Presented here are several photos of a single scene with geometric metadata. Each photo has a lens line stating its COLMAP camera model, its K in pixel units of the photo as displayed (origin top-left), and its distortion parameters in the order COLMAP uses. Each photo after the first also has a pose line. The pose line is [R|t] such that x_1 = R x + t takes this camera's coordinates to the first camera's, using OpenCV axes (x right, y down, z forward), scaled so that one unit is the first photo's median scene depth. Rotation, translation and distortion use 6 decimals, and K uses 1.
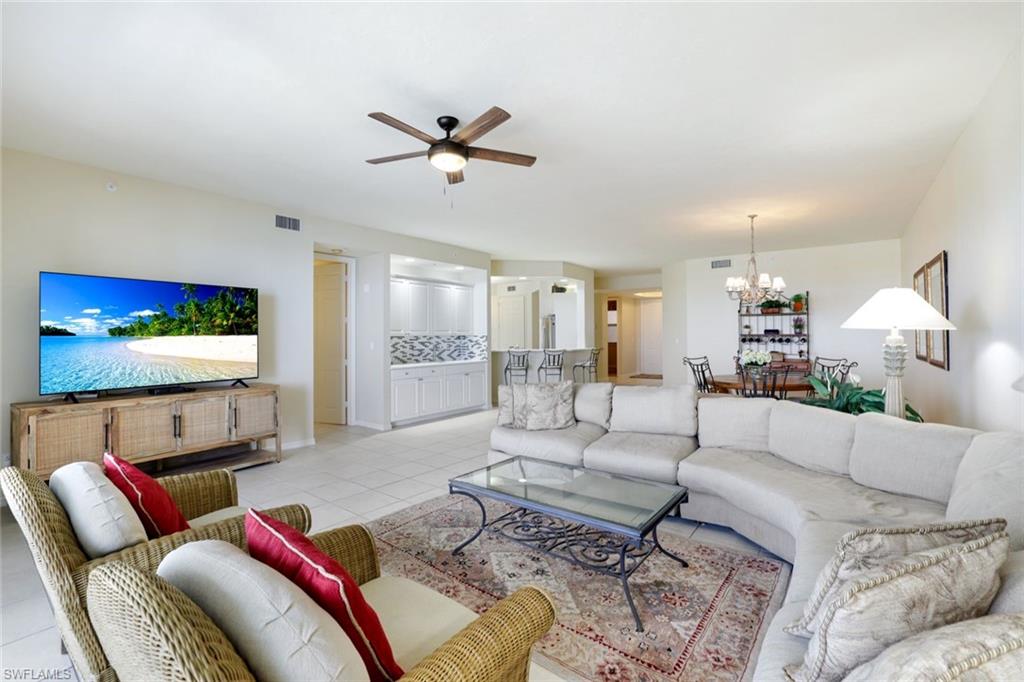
lens RADIAL K [[433.7, 0, 508.7], [0, 433.7, 335.8], [0, 0, 1]] dist [-0.001650, -0.000062]
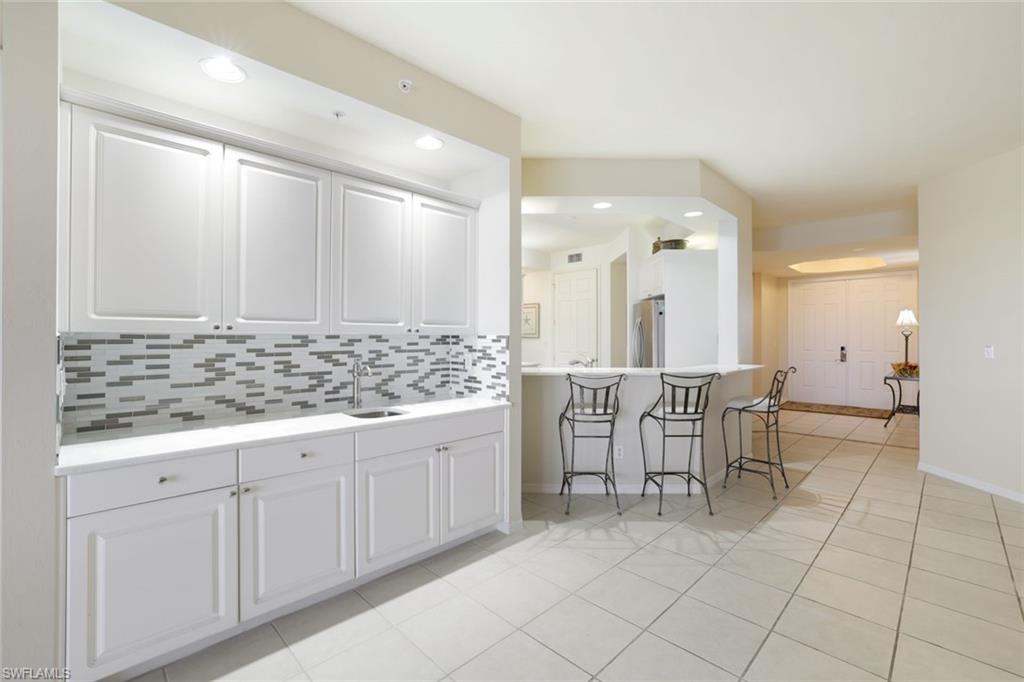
lens RADIAL K [[433.7, 0, 510.6], [0, 433.7, 335.8], [0, 0, 1]] dist [-0.001650, -0.000062]
pose [[0.990216, 0.002103, -0.139524, 0.003071], [-0.003417, 0.999952, -0.009179, 0.003404], [0.139498, 0.009566, 0.990176, 0.622808]]
